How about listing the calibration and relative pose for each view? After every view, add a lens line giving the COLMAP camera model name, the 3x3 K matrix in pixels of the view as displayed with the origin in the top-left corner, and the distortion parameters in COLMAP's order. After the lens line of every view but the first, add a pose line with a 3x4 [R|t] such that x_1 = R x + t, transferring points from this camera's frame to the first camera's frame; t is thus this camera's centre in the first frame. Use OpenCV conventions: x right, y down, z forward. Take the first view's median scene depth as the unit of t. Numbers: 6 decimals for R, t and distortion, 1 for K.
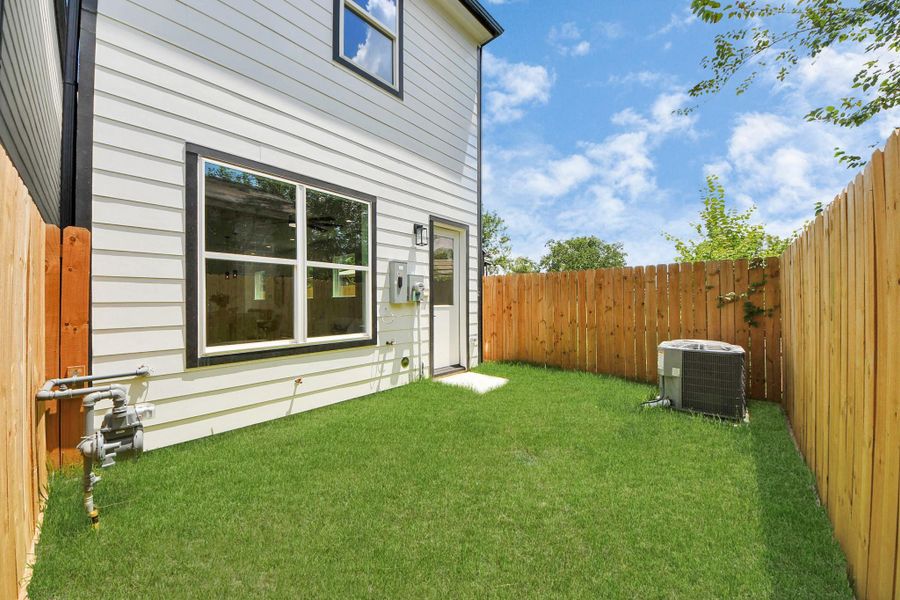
lens RADIAL K [[320.7, 0, 449.6], [0, 320.7, 302.9], [0, 0, 1]] dist [0.022996, -0.014467]
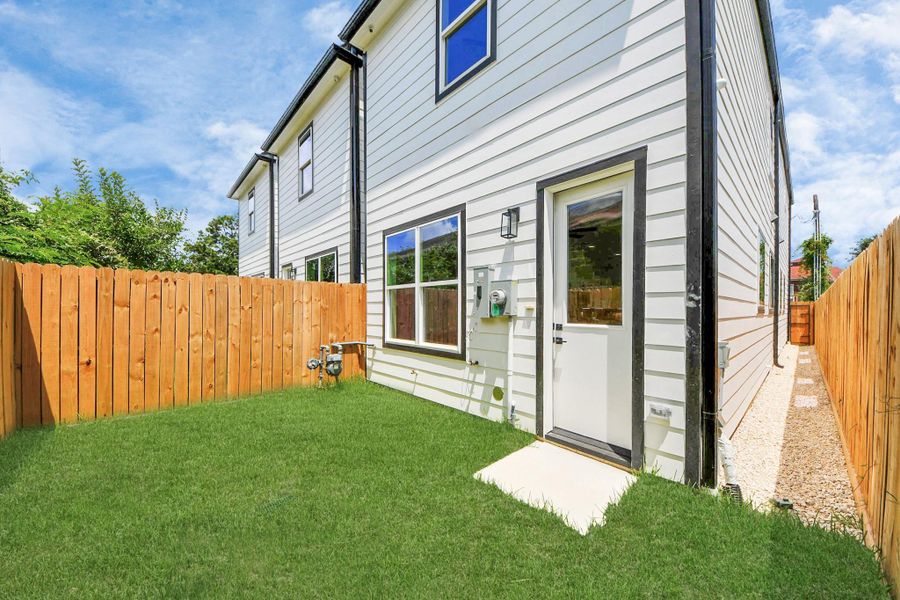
lens RADIAL K [[320.7, 0, 449.6], [0, 320.7, 302.9], [0, 0, 1]] dist [0.022996, -0.014467]
pose [[-0.095004, -0.000561, -0.995477, 0.701840], [0.009237, 0.999956, -0.001445, -0.038152], [0.995434, -0.009333, -0.094994, 1.035344]]
